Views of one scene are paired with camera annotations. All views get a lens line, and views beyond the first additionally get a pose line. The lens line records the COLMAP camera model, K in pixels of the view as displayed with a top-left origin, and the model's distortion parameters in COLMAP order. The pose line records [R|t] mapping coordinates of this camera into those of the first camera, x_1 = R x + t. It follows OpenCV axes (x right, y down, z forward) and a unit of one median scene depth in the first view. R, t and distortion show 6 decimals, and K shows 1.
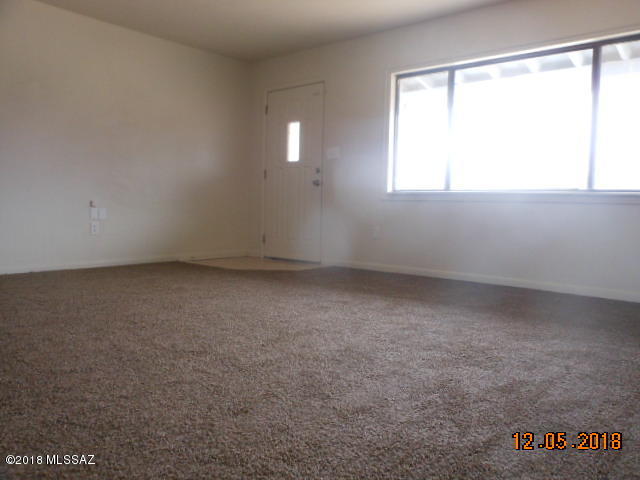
lens RADIAL K [[511.5, 0, 318.7], [0, 511.5, 239.1], [0, 0, 1]] dist [-0.016644, 0.042735]
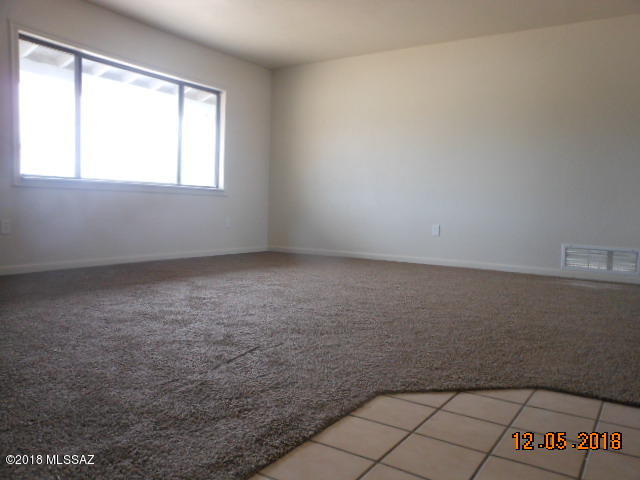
lens RADIAL K [[511.5, 0, 318.7], [0, 511.5, 240.1], [0, 0, 1]] dist [-0.016644, 0.042735]
pose [[-0.118148, -0.092103, 0.988715, -0.860994], [0.035072, 0.994681, 0.096850, -0.061425], [-0.992376, 0.046118, -0.114289, 0.720783]]
